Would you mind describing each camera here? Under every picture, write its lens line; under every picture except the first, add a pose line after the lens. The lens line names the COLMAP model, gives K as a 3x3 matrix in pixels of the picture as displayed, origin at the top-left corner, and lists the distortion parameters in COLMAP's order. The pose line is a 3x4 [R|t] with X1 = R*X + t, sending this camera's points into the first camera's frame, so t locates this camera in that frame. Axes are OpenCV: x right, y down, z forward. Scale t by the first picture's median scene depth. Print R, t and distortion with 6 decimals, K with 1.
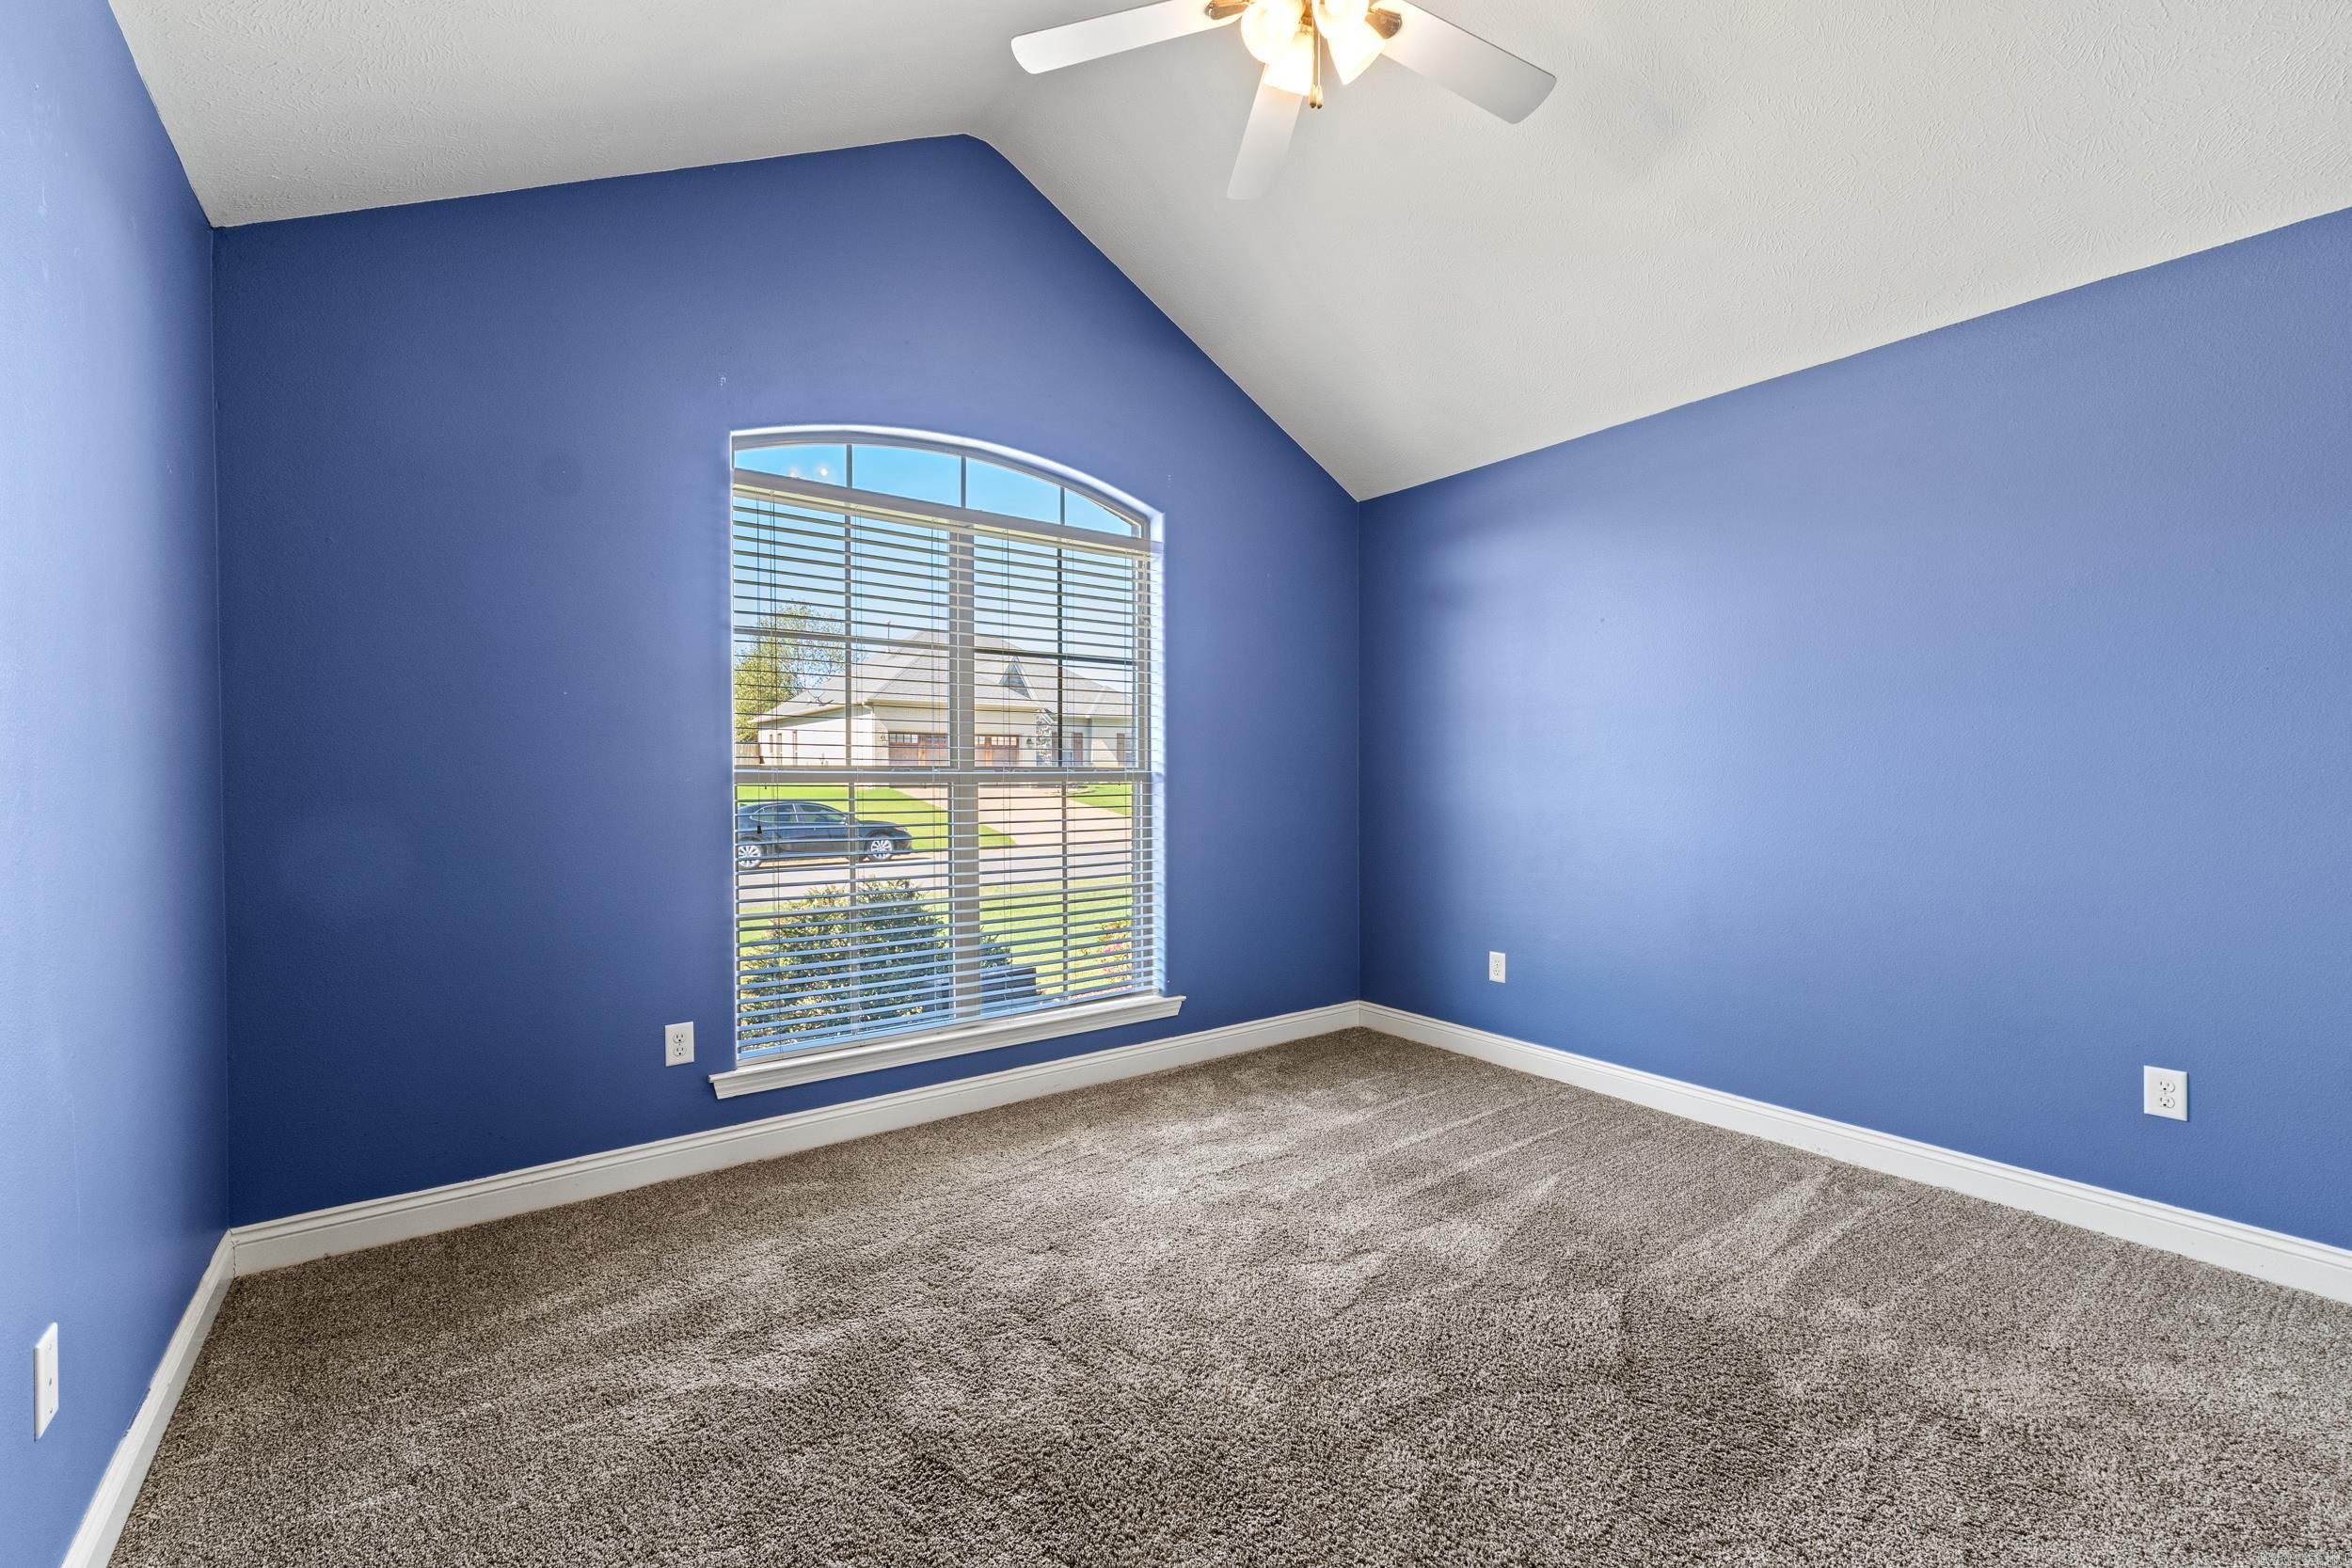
lens RADIAL K [[986.1, 0, 1169.5], [0, 986.1, 786.8], [0, 0, 1]] dist [0.002635, 0.000104]
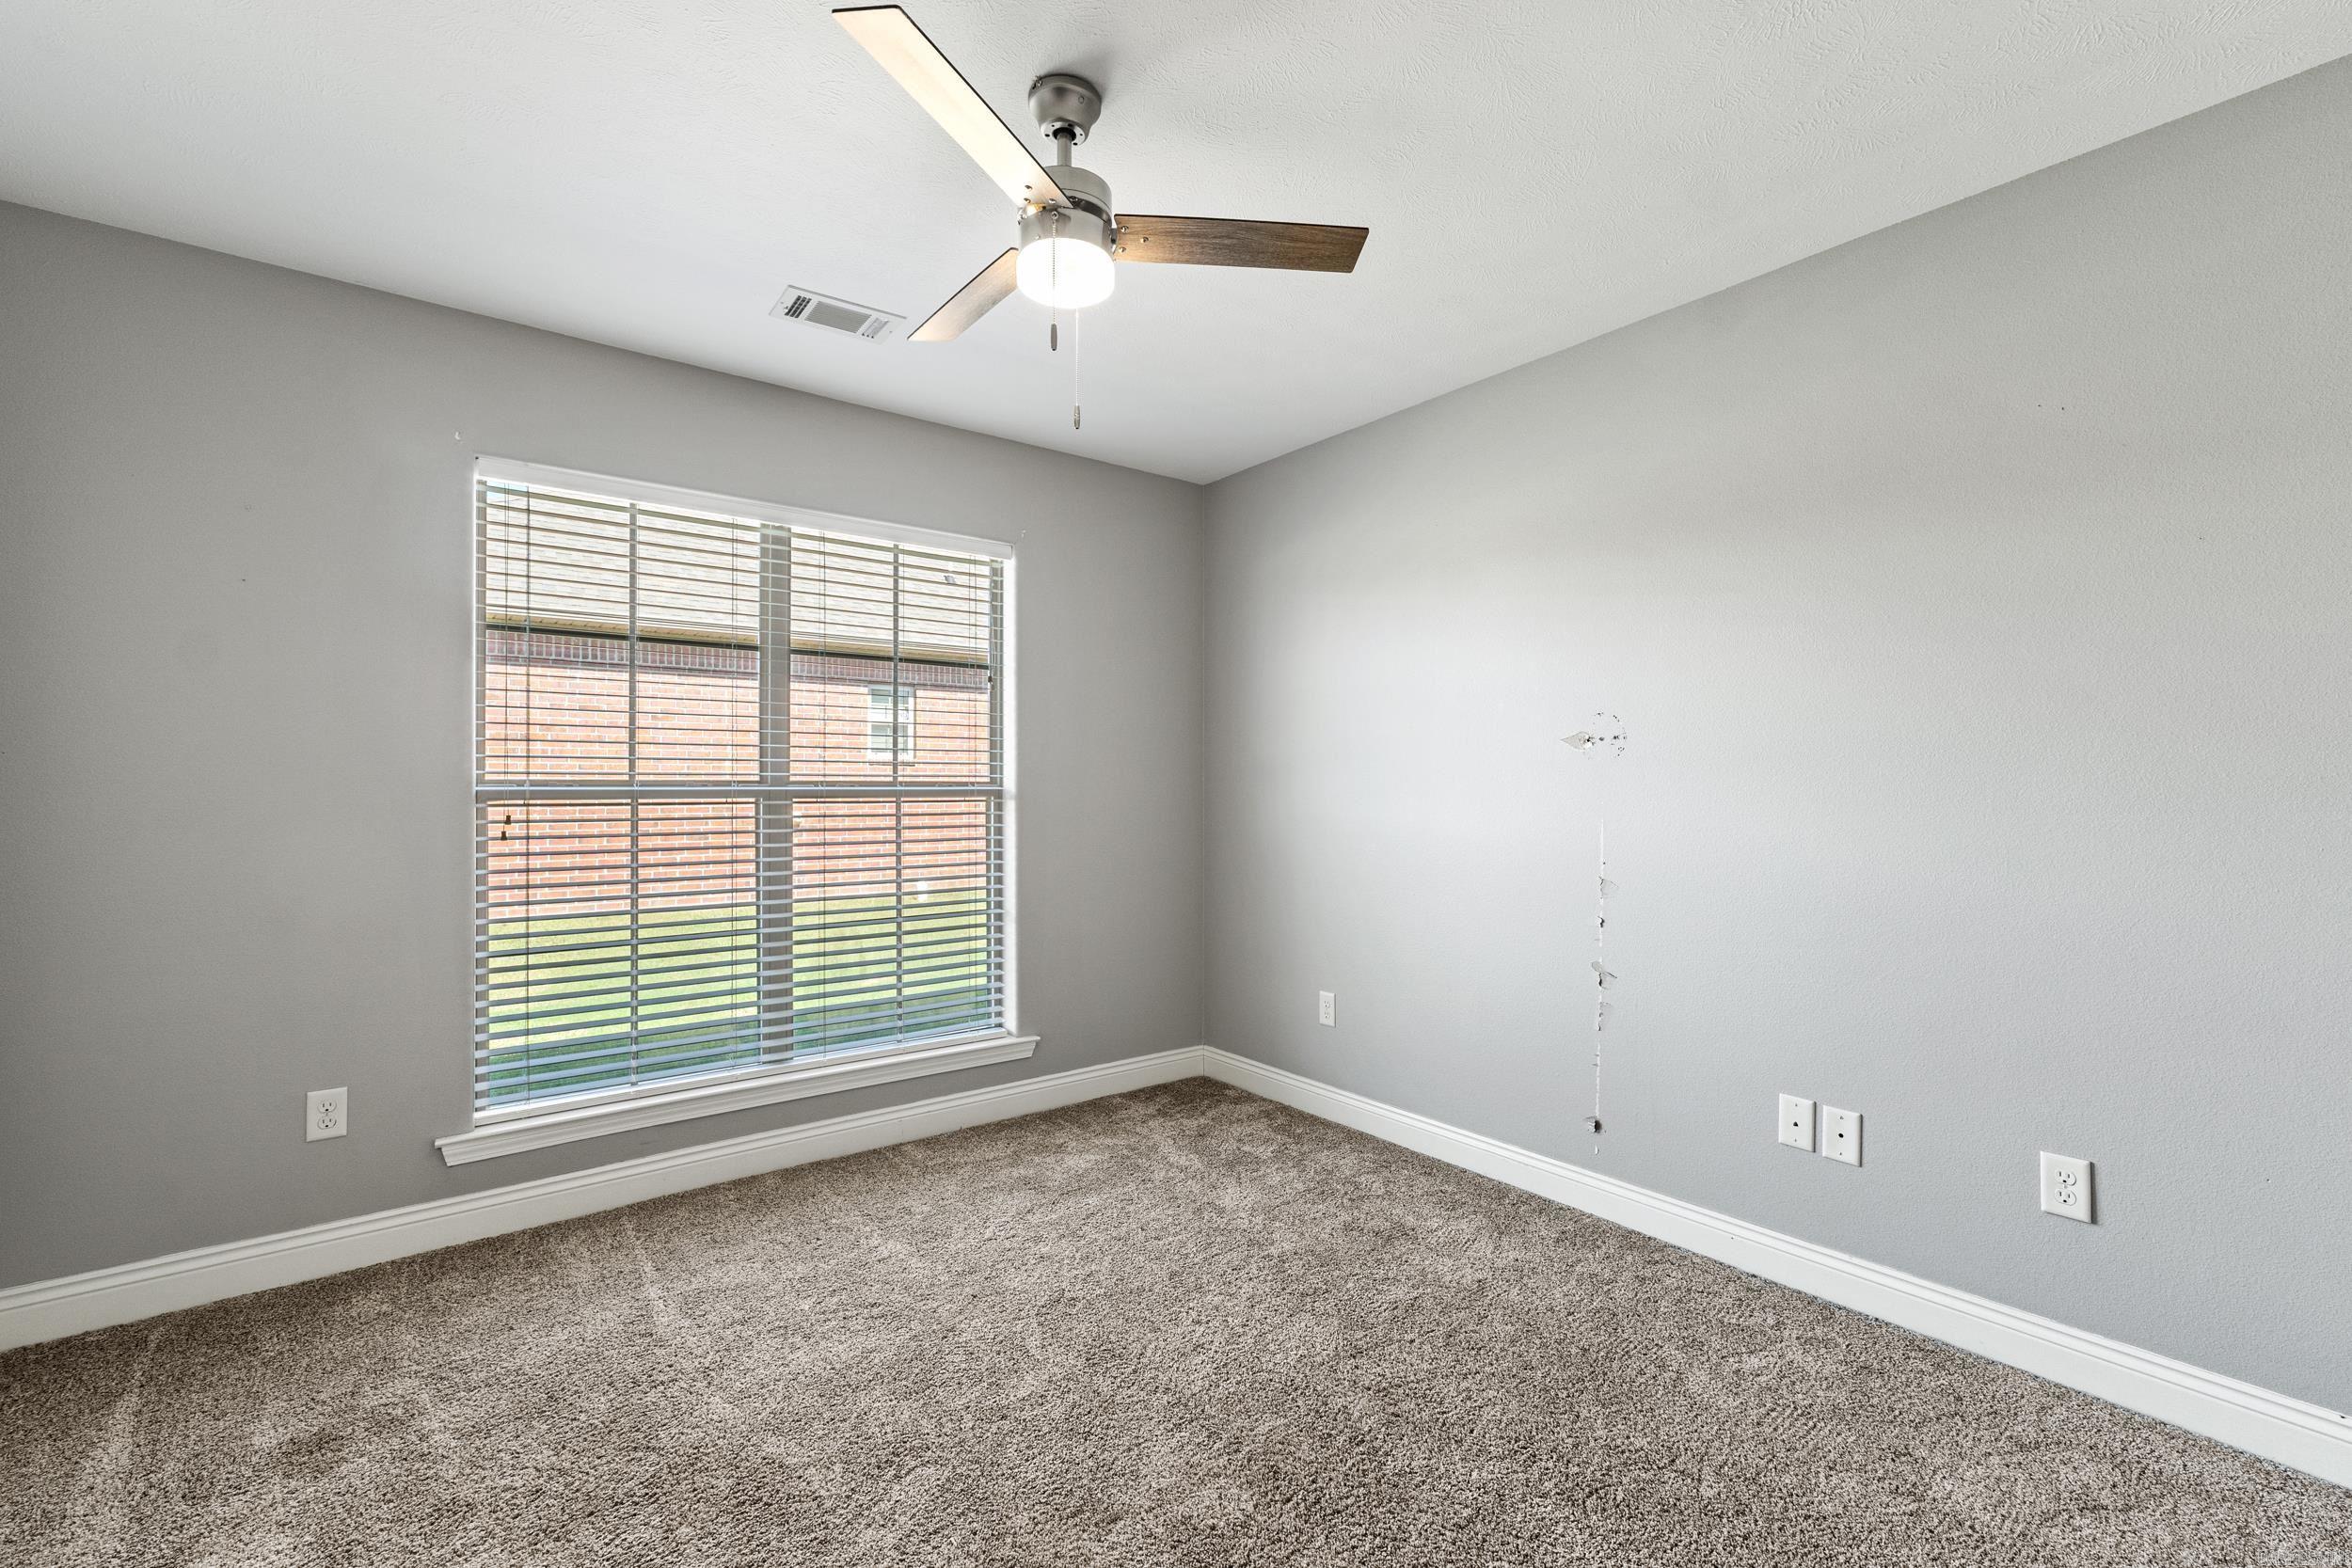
lens RADIAL K [[986.1, 0, 1167.6], [0, 986.1, 790.6], [0, 0, 1]] dist [0.002635, 0.000104]
pose [[0.999928, -0.000080, 0.011986, 0.123397], [0.000218, 0.999934, -0.011487, -0.001721], [-0.011985, 0.011489, 0.999862, 0.092659]]
